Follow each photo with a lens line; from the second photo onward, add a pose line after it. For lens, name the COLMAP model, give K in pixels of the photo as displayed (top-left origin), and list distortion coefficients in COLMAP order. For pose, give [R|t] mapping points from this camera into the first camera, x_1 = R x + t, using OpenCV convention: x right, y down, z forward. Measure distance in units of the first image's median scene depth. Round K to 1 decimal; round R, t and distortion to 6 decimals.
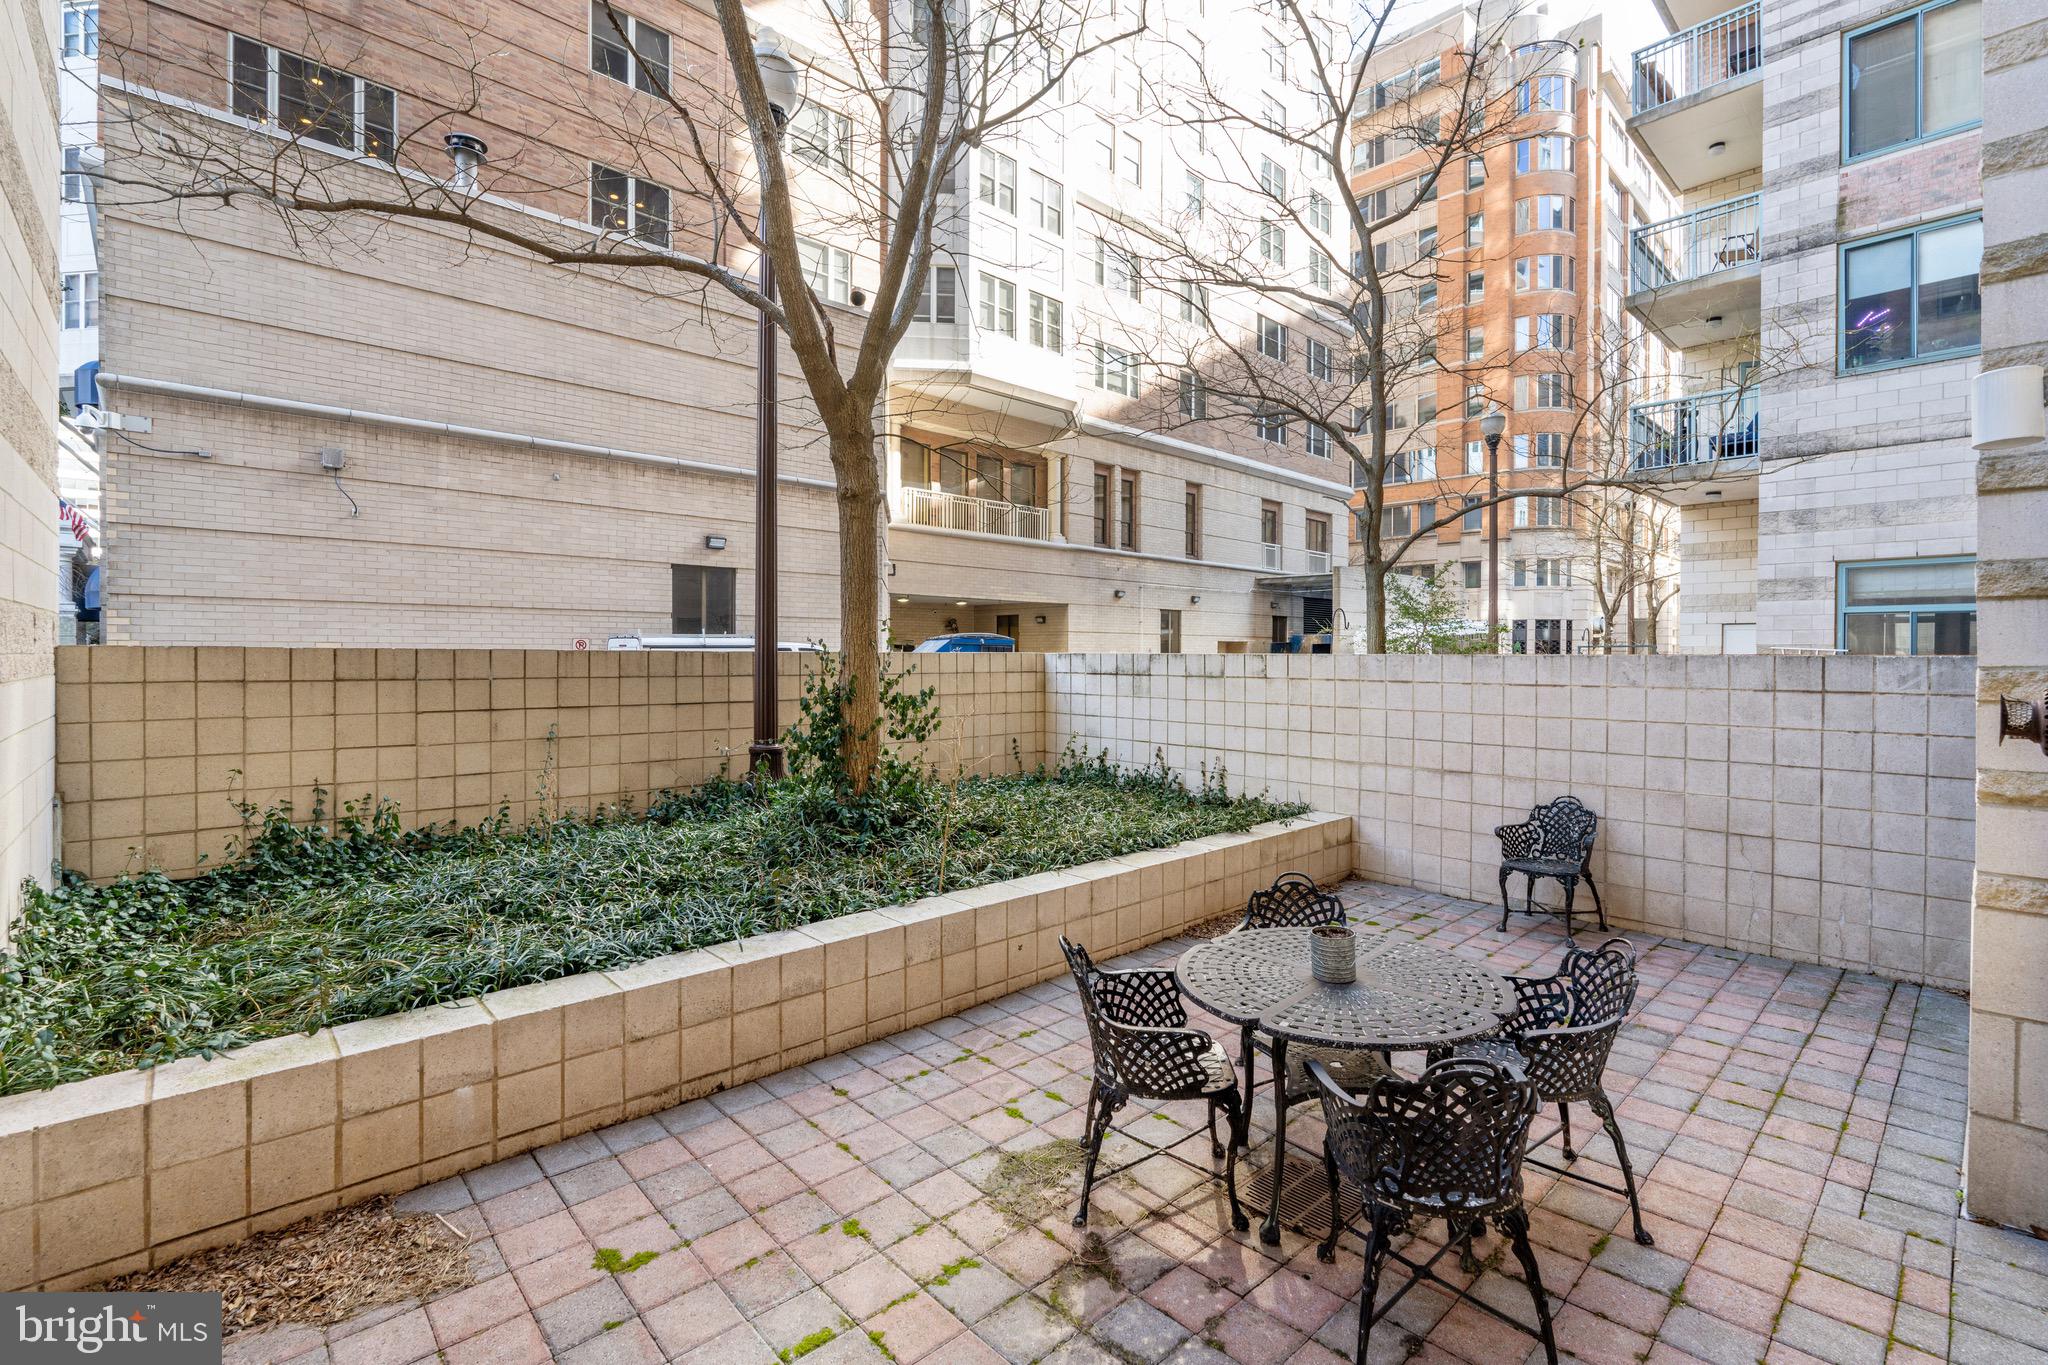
lens RADIAL K [[899.1, 0, 1037.0], [0, 899.1, 667.1], [0, 0, 1]] dist [-0.012327, 0.007991]
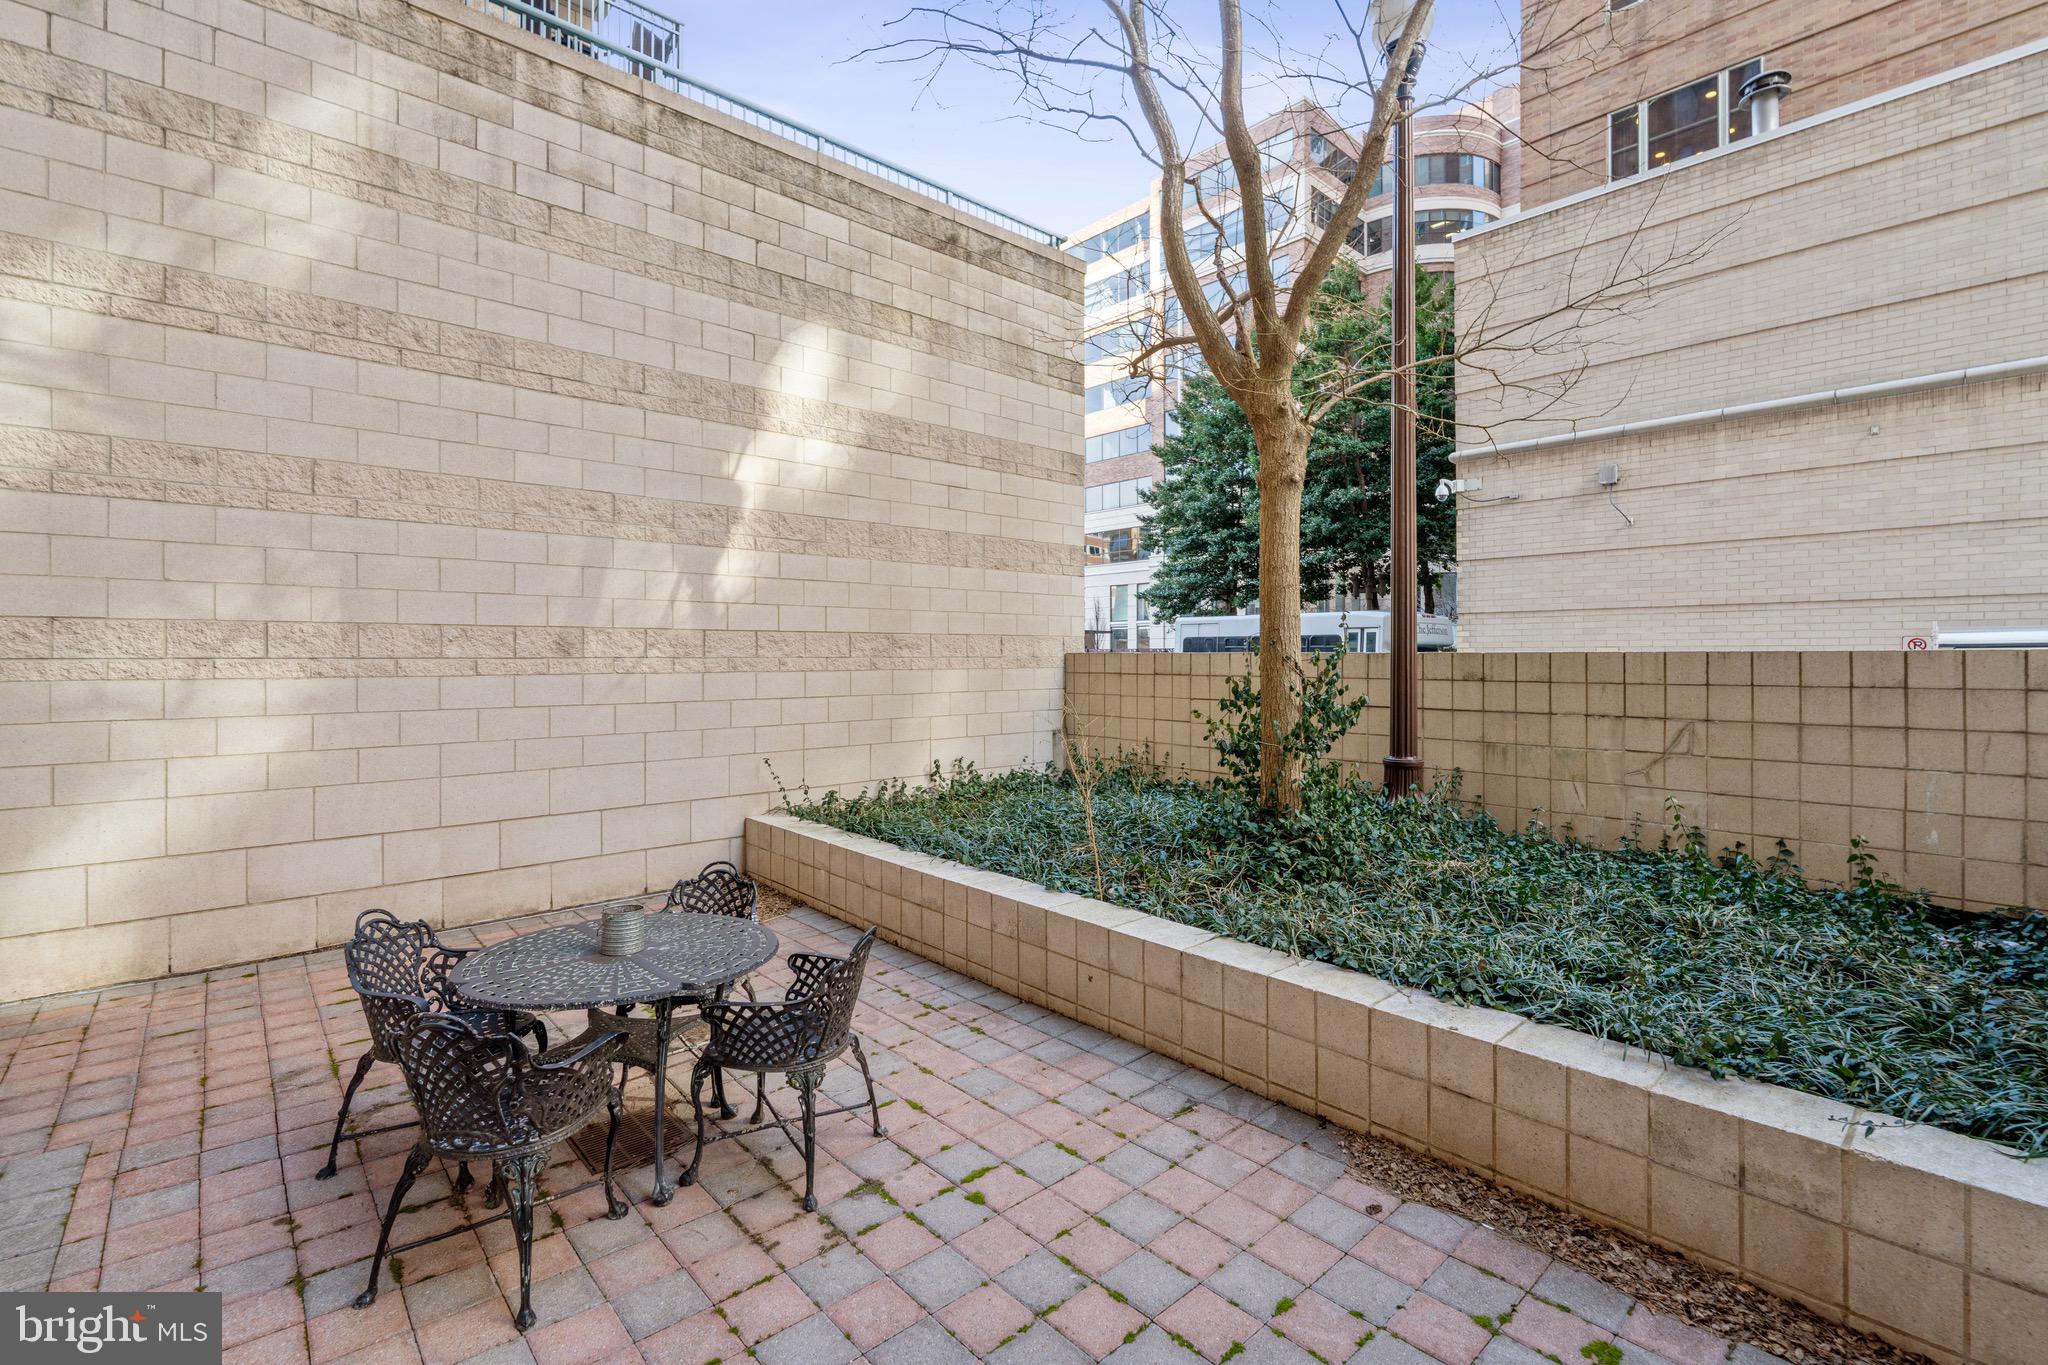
lens RADIAL K [[899.1, 0, 1016.7], [0, 899.1, 665.0], [0, 0, 1]] dist [-0.012327, 0.007991]
pose [[-0.010619, 0.005259, -0.999930, 0.380430], [-0.014183, 0.999885, 0.005409, -0.002652], [0.999843, 0.014239, -0.010544, 0.401953]]
